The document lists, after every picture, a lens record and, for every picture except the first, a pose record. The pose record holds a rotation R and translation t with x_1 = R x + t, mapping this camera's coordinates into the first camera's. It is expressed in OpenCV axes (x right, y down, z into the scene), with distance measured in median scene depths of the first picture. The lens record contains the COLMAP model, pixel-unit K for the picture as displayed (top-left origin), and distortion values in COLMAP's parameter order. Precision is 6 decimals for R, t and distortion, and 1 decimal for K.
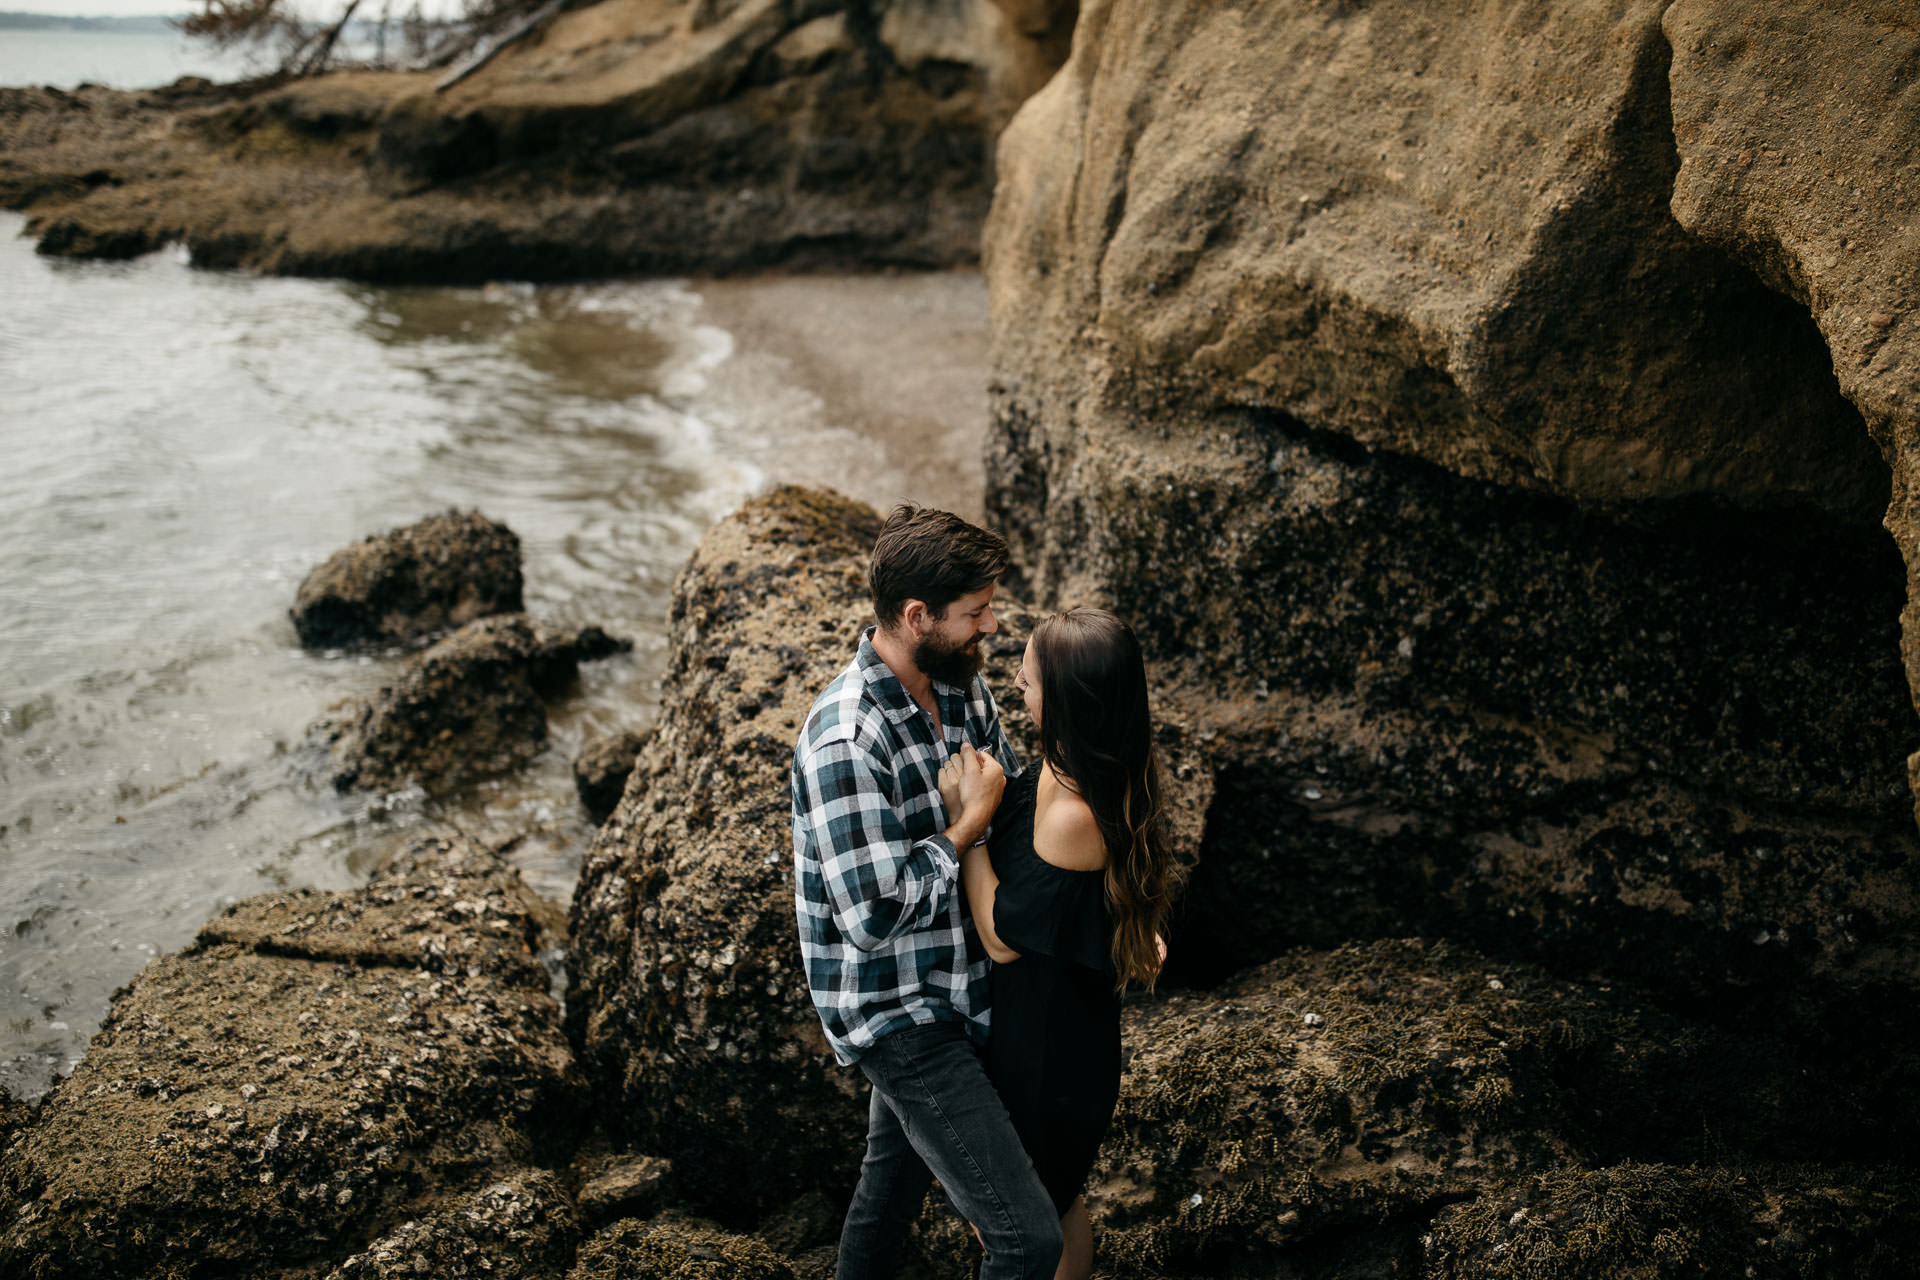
lens RADIAL K [[1881.4, 0, 960.0], [0, 1881.4, 640.0], [0, 0, 1]] dist [0.003300, -0.010011]
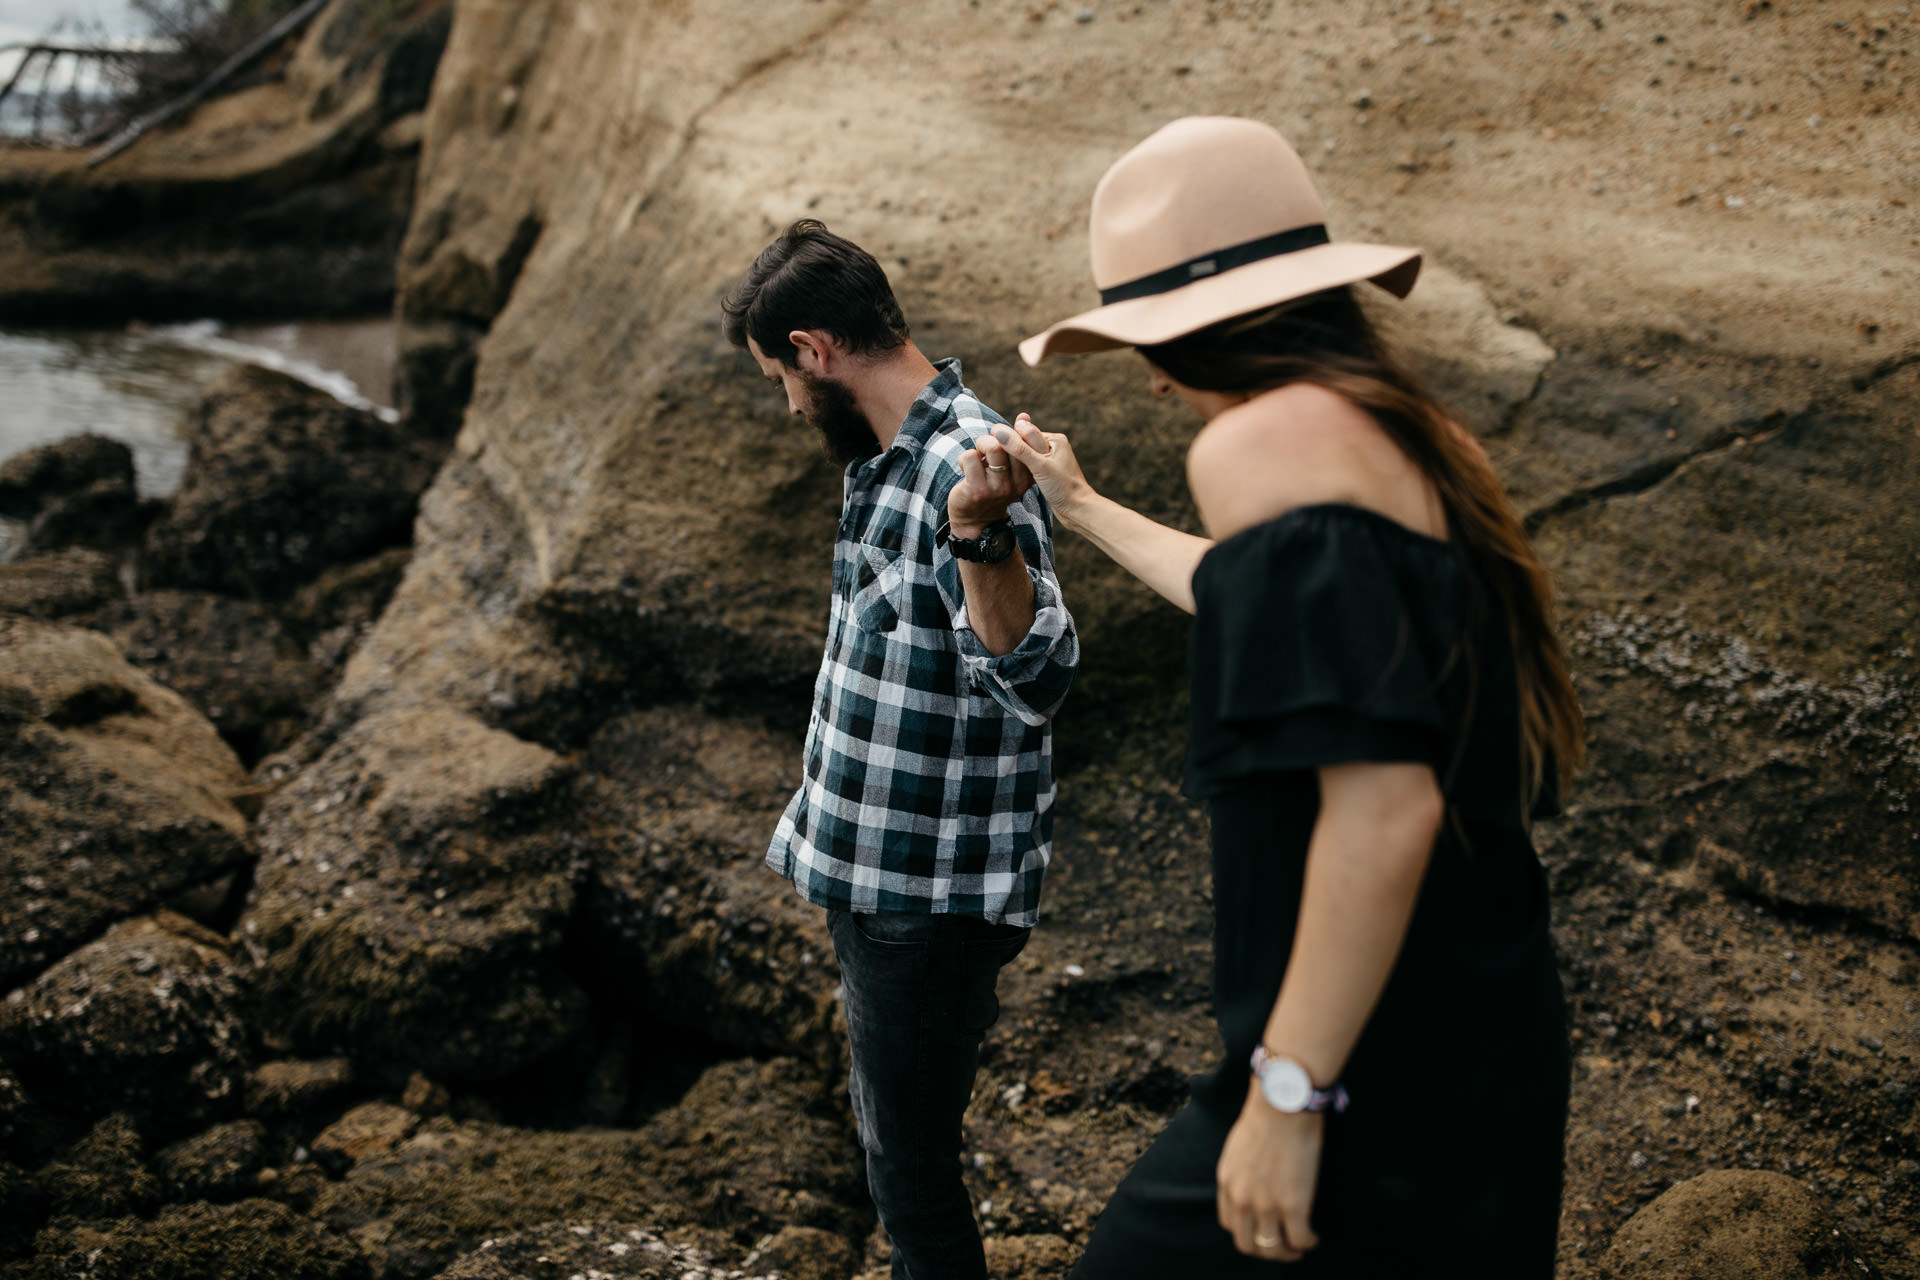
lens RADIAL K [[1817.0, 0, 960.0], [0, 1817.0, 640.0], [0, 0, 1]] dist [-0.010915, -0.016988]
pose [[0.985120, -0.019136, 0.170801, 0.068123], [0.025319, 0.999098, -0.034097, 0.064933], [-0.169995, 0.037914, 0.984715, -0.220789]]
